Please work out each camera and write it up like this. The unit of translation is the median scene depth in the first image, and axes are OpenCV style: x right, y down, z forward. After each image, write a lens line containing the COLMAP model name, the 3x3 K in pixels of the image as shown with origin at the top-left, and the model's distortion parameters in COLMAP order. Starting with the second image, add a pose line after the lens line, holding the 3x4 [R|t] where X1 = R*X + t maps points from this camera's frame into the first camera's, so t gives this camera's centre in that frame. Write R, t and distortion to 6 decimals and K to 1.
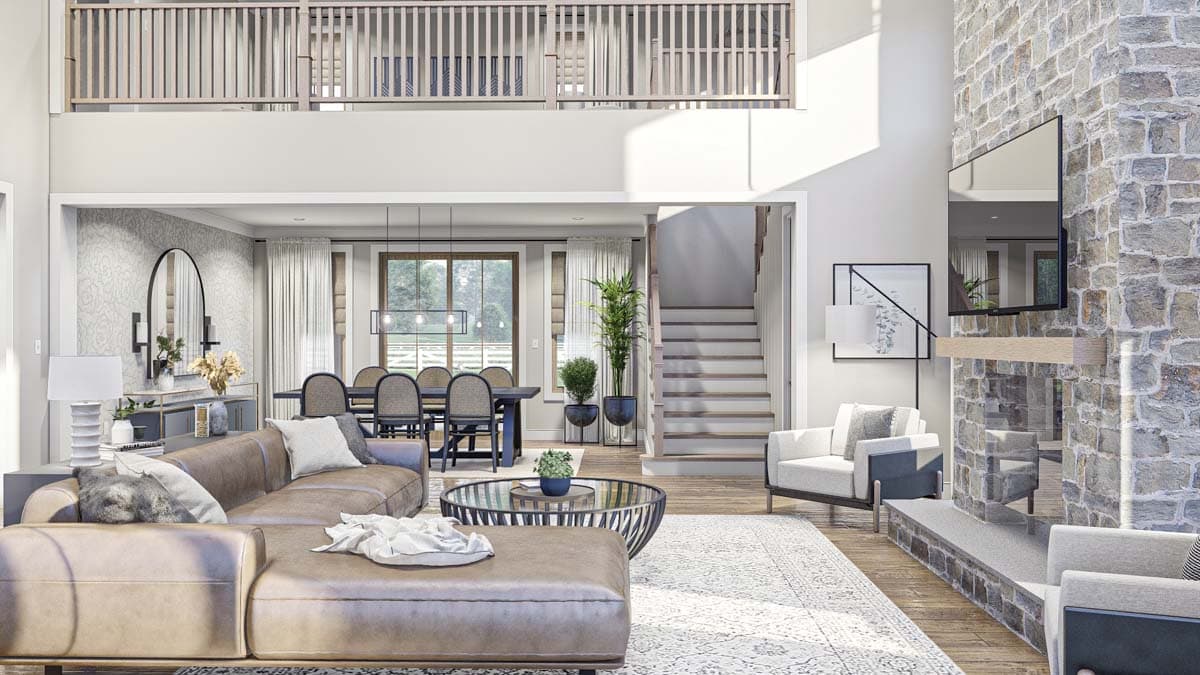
lens RADIAL K [[988.7, 0, 600.0], [0, 988.7, 337.5], [0, 0, 1]] dist [0.002335, 0.003284]
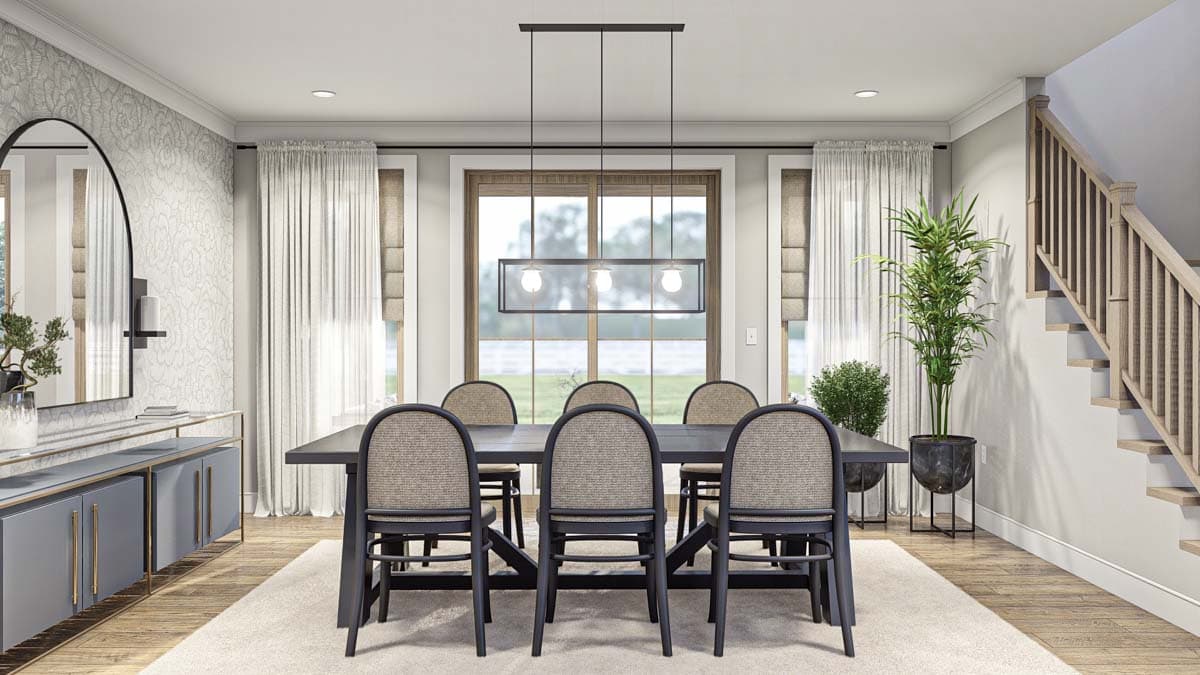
lens RADIAL K [[988.7, 0, 600.0], [0, 988.7, 337.5], [0, 0, 1]] dist [0.002335, 0.003284]
pose [[0.999772, 0.000218, 0.021363, -0.163193], [-0.000201, 1.000000, -0.000804, 0.007119], [-0.021363, 0.000800, 0.999771, 0.459566]]
